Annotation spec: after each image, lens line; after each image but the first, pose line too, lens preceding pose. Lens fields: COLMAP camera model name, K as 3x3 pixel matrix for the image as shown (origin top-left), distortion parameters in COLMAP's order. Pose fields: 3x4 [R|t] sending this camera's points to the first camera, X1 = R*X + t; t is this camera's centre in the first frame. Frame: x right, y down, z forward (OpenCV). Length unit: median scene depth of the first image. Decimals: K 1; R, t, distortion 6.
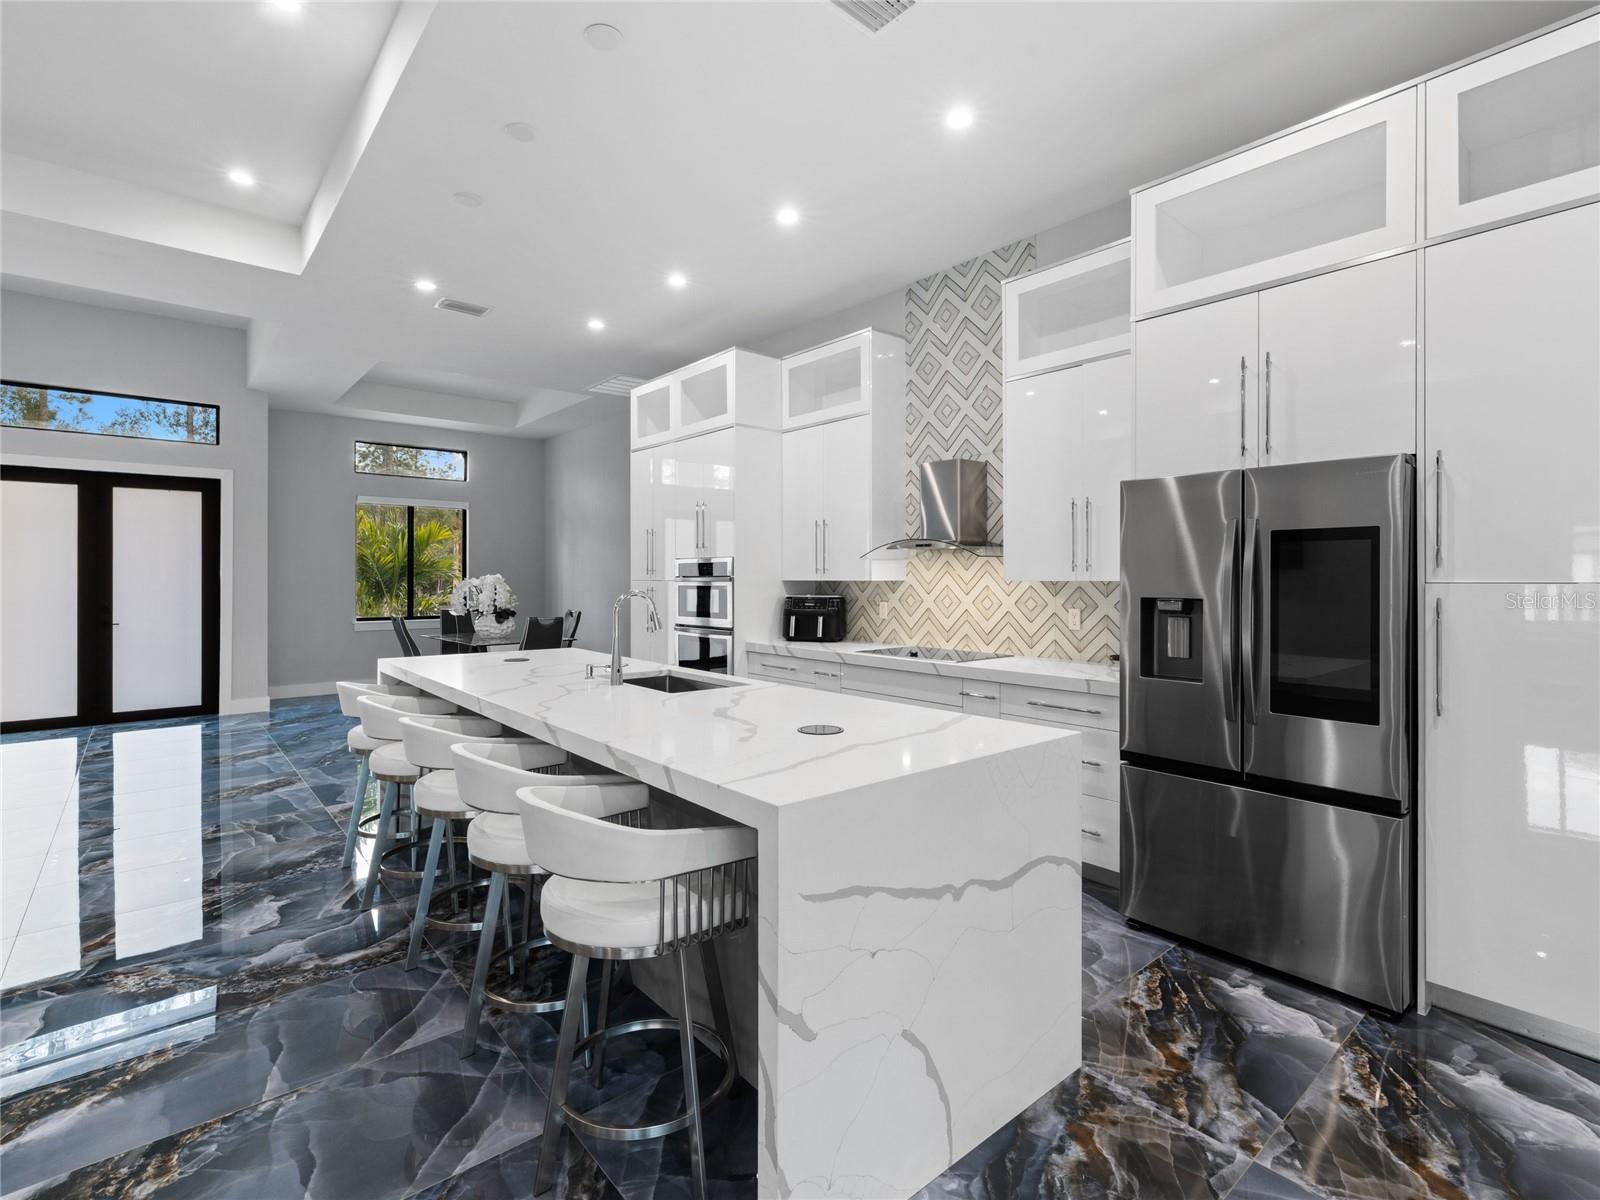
lens RADIAL K [[765.7, 0, 800.9], [0, 765.7, 578.2], [0, 0, 1]] dist [0.000800, -0.000043]
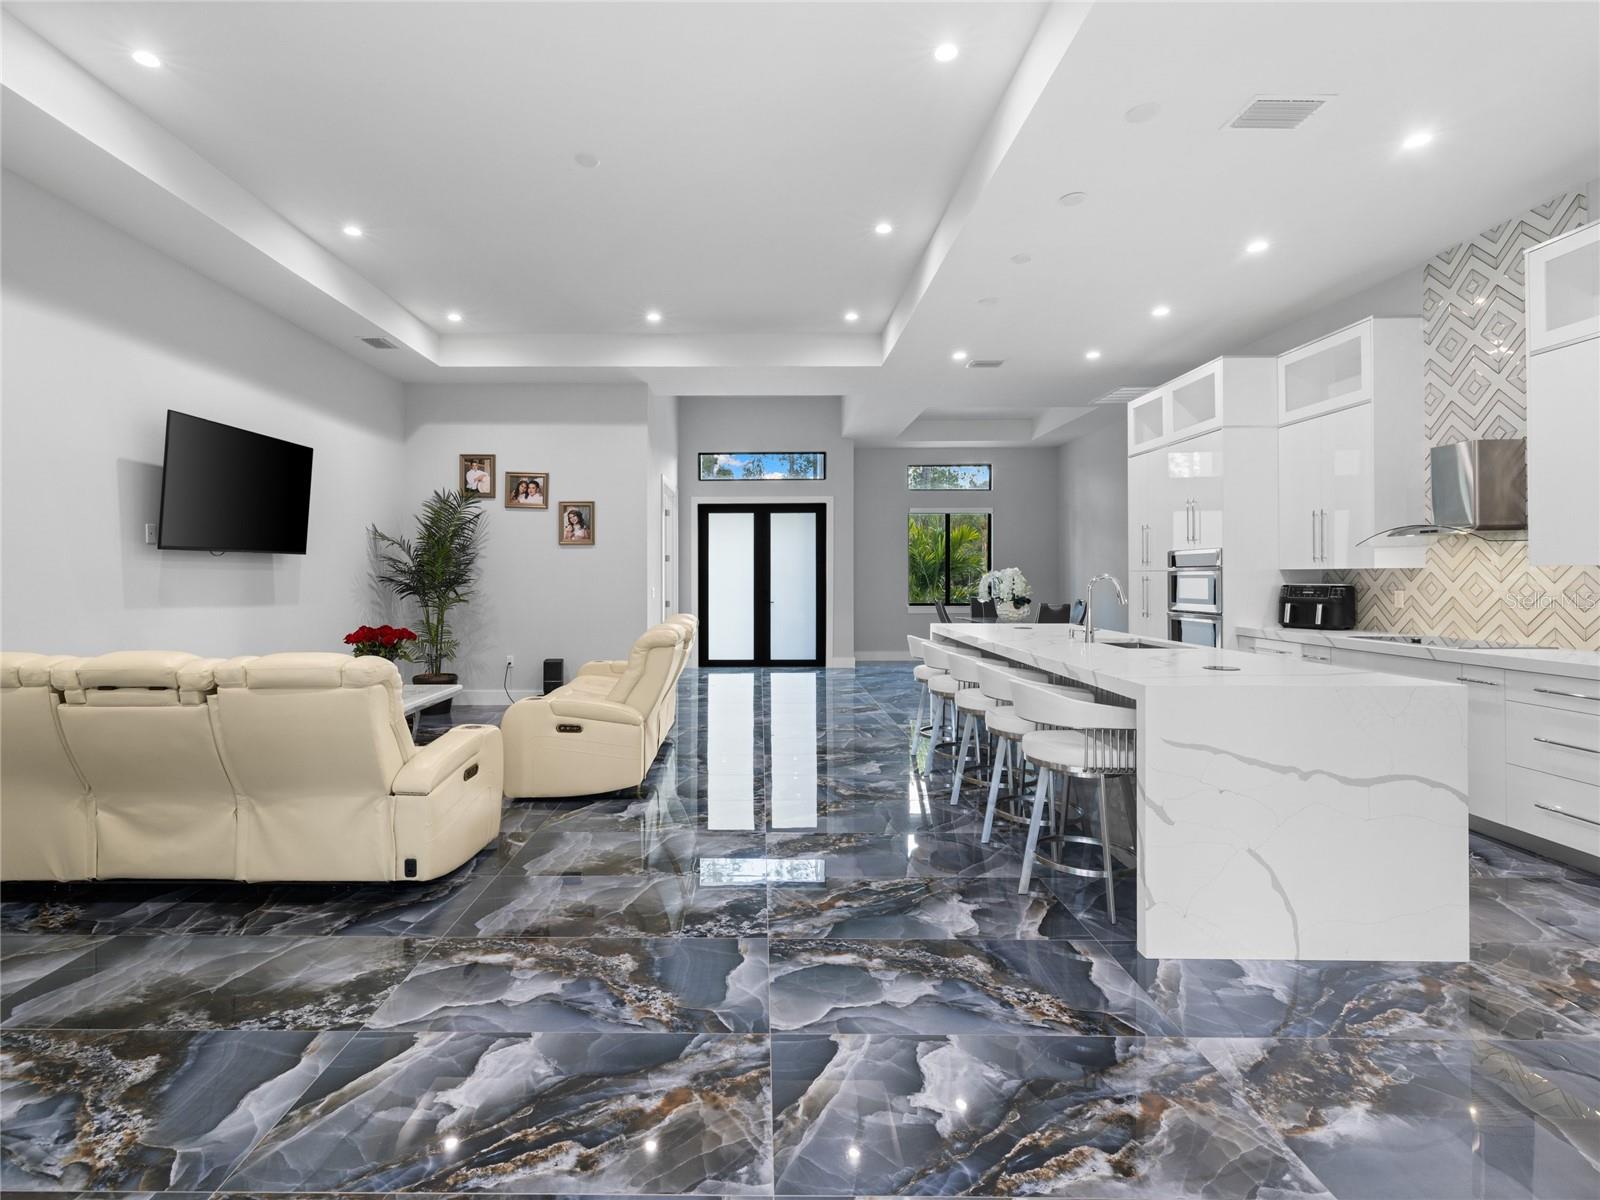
lens RADIAL K [[772.1, 0, 753.5], [0, 772.1, 572.5], [0, 0, 1]] dist [0.000875, 0.000292]
pose [[0.755401, -0.004689, -0.655246, 0.142766], [0.002515, 0.999988, -0.004256, 0.011169], [0.655258, 0.001567, 0.755404, -0.300094]]
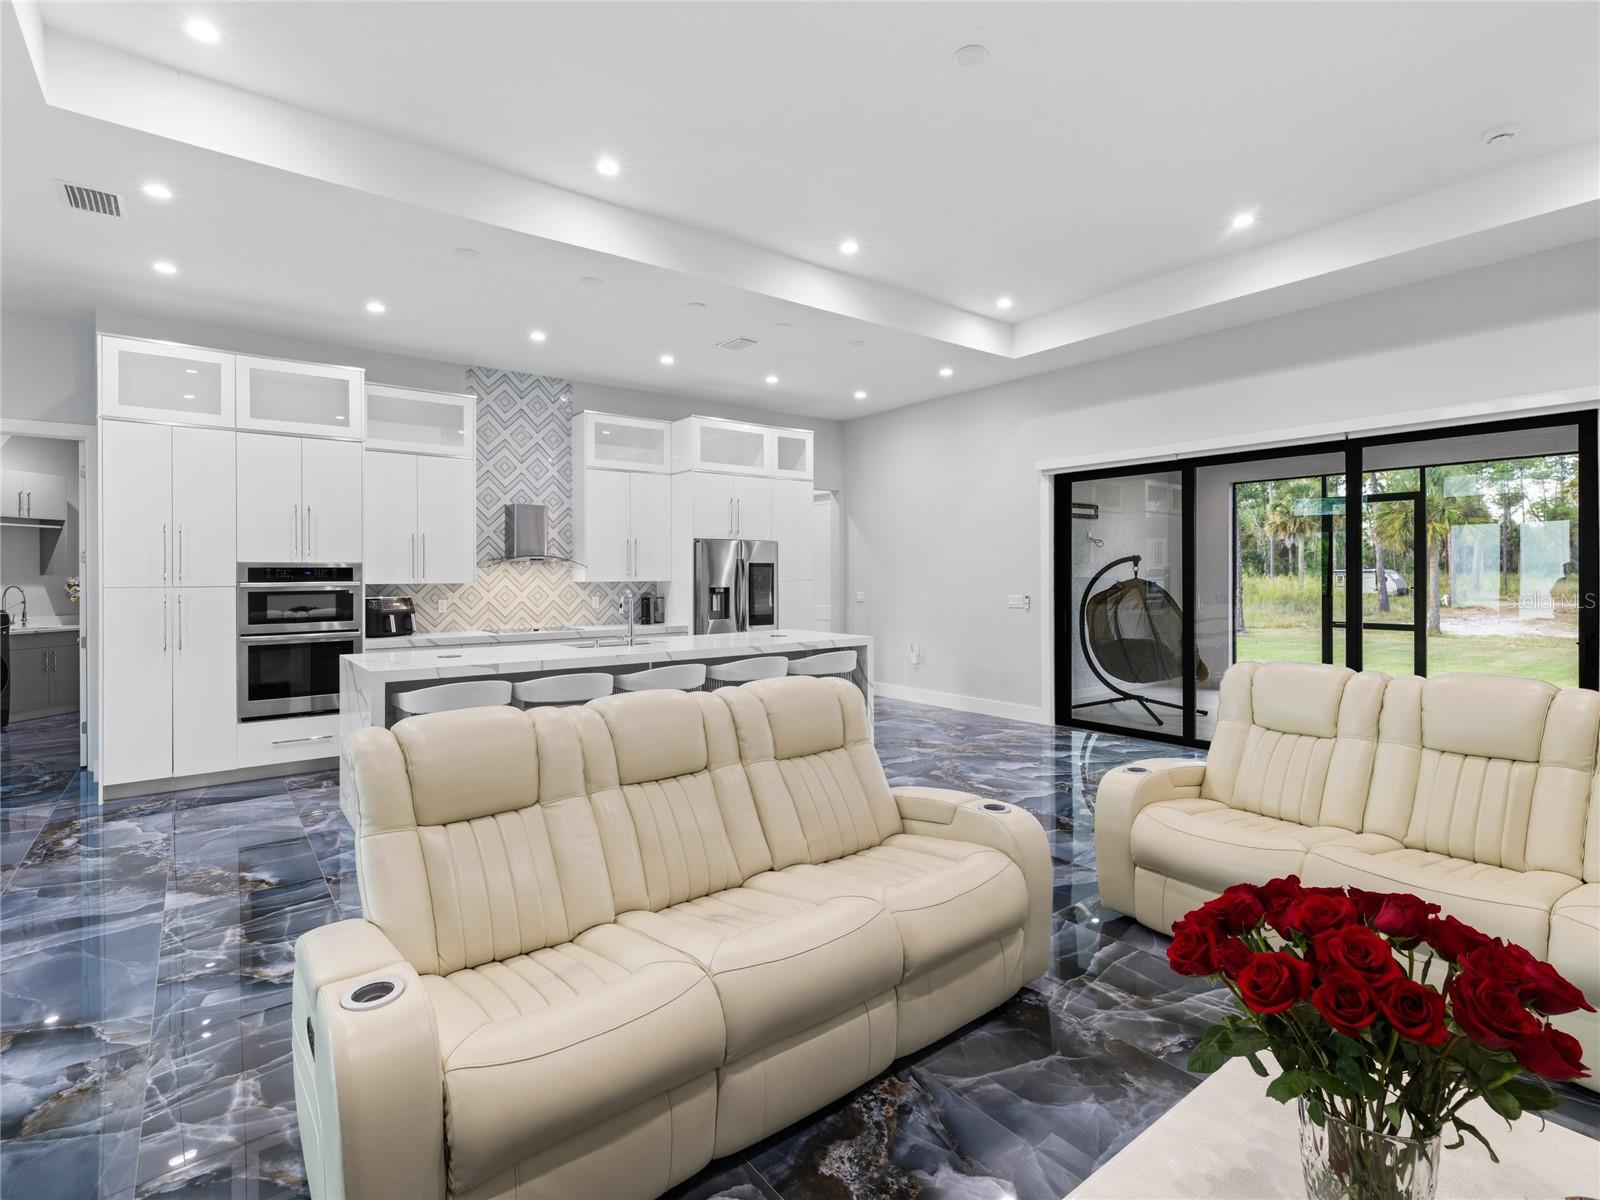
lens RADIAL K [[778.2, 0, 804.6], [0, 778.2, 573.4], [0, 0, 1]] dist [-0.000527, 0.000617]
pose [[0.045109, -0.000347, 0.998982, -1.274766], [0.003595, 0.999994, 0.000185, -0.012206], [-0.998976, 0.003583, 0.045110, 0.359878]]
